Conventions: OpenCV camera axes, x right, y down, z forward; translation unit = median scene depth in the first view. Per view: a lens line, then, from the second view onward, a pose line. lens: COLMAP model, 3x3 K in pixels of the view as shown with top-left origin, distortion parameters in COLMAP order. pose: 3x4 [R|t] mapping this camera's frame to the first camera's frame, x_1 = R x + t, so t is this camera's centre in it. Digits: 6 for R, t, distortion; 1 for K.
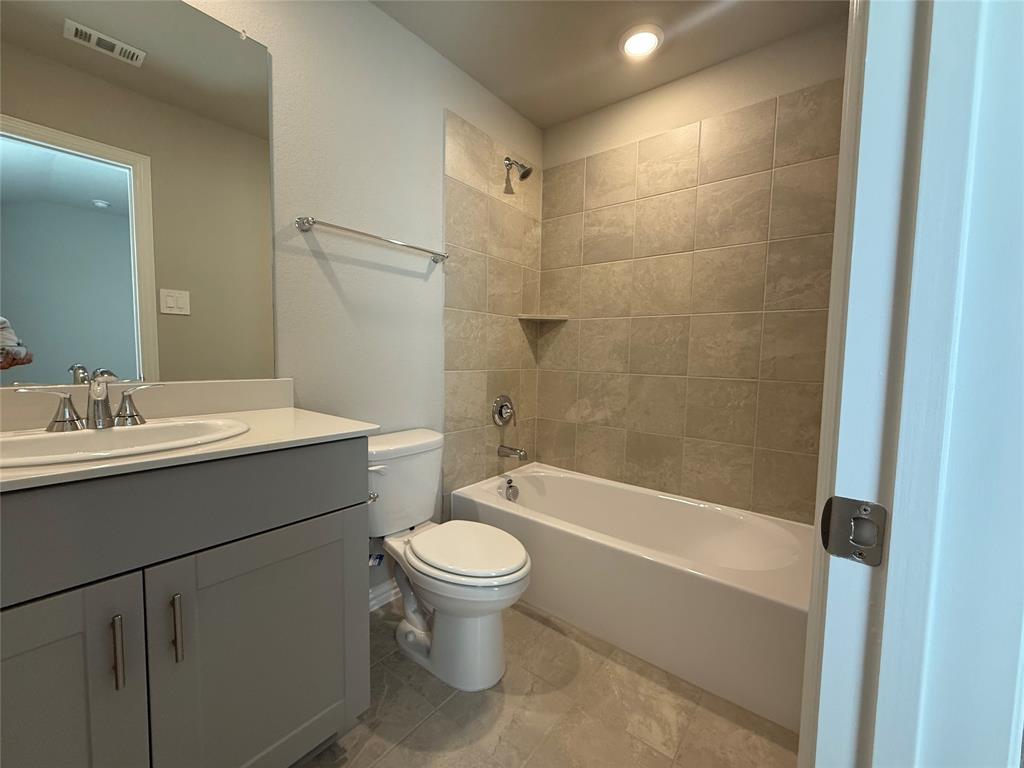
lens RADIAL K [[409.0, 0, 513.5], [0, 409.0, 384.4], [0, 0, 1]] dist [-0.000419, 0.000386]
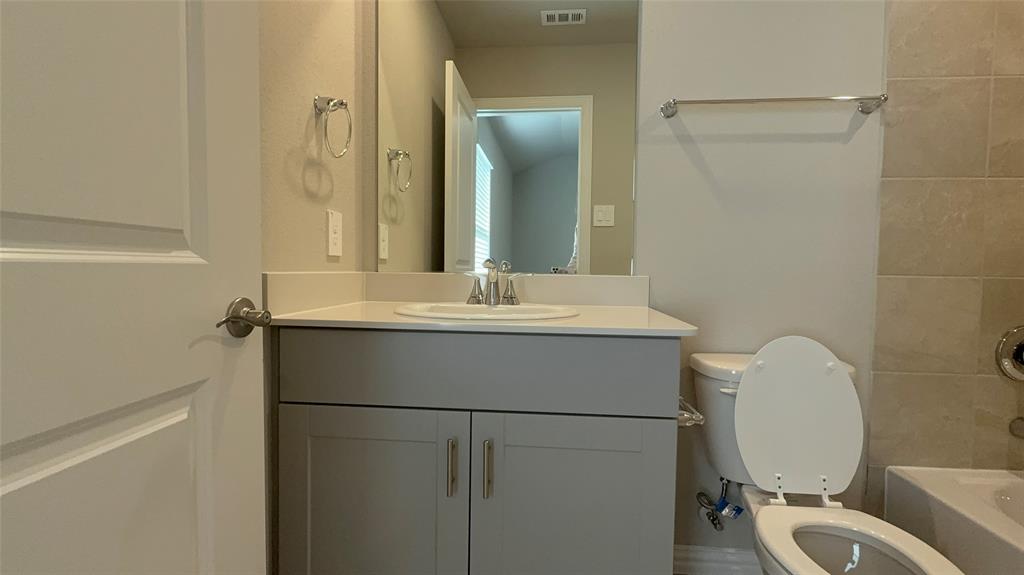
lens RADIAL K [[461.7, 0, 512.4], [0, 461.7, 286.6], [0, 0, 1]] dist [0.000355, -0.000020]
pose [[0.555878, 0.024825, -0.830893, 0.119149], [-0.061421, 0.998048, -0.011272, 0.029398], [0.828991, 0.057300, 0.556318, 0.107826]]
